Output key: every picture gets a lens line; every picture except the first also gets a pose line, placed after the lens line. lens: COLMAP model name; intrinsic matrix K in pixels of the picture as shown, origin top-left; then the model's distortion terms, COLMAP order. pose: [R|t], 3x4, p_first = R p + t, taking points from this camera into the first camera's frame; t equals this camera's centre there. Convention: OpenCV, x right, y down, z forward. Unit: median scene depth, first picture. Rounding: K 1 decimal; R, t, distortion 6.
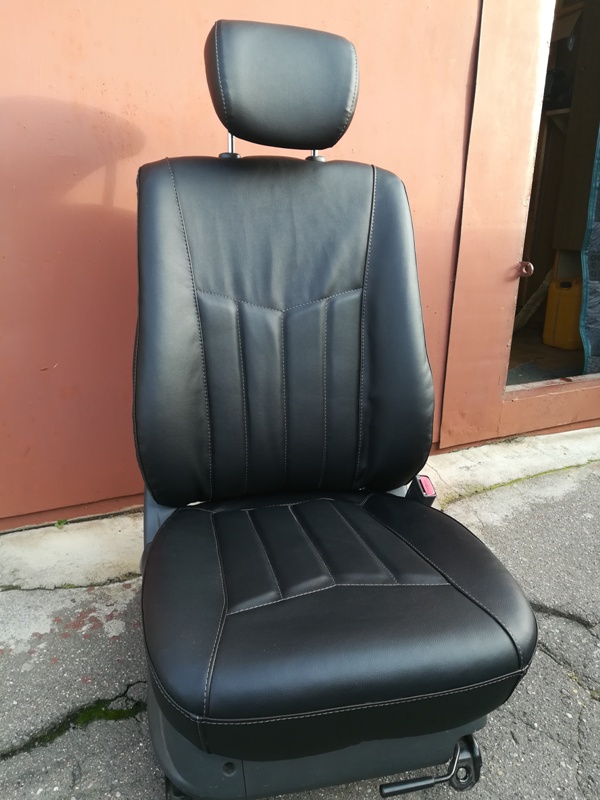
lens RADIAL K [[624.0, 0, 300.0], [0, 624.0, 400.0], [0, 0, 1]] dist [0.057956, -0.082967]
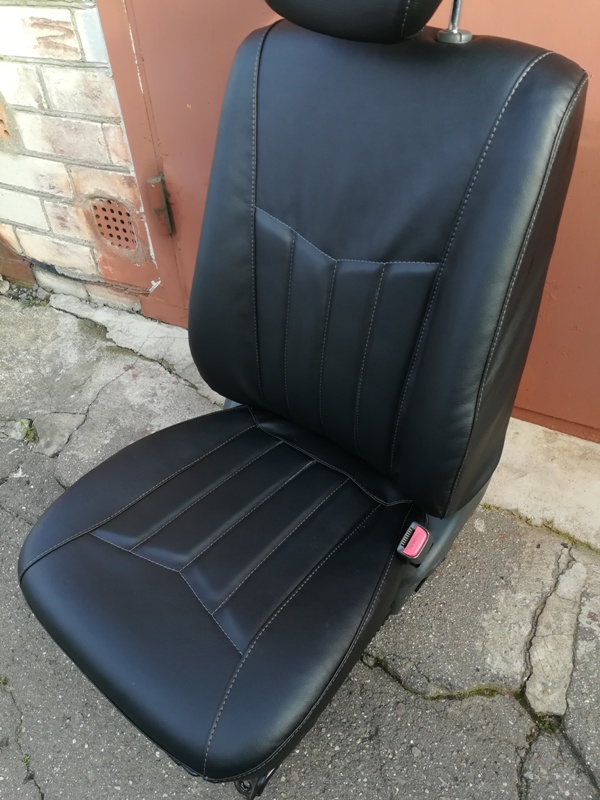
lens RADIAL K [[624.0, 0, 300.0], [0, 624.0, 400.0], [0, 0, 1]] dist [0.057956, -0.082967]
pose [[0.592495, 0.494522, -0.635923, 0.476119], [-0.178179, 0.850300, 0.495220, -0.335325], [0.785622, -0.180107, 0.591912, 0.420046]]
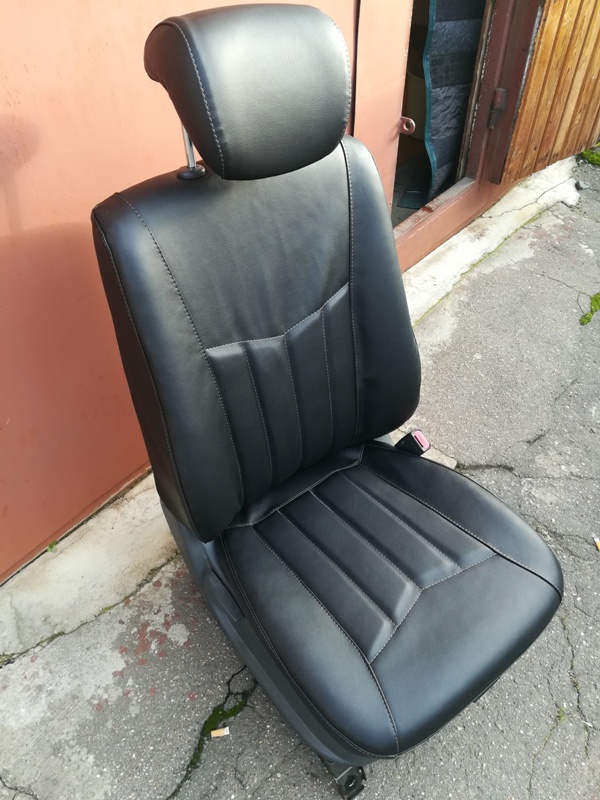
lens RADIAL K [[624.0, 0, 300.0], [0, 624.0, 400.0], [0, 0, 1]] dist [0.057956, -0.082967]
pose [[0.909222, -0.299366, 0.289302, -0.279018], [0.145473, 0.879574, 0.452976, -0.430934], [-0.390068, -0.369770, 0.843278, 0.138301]]
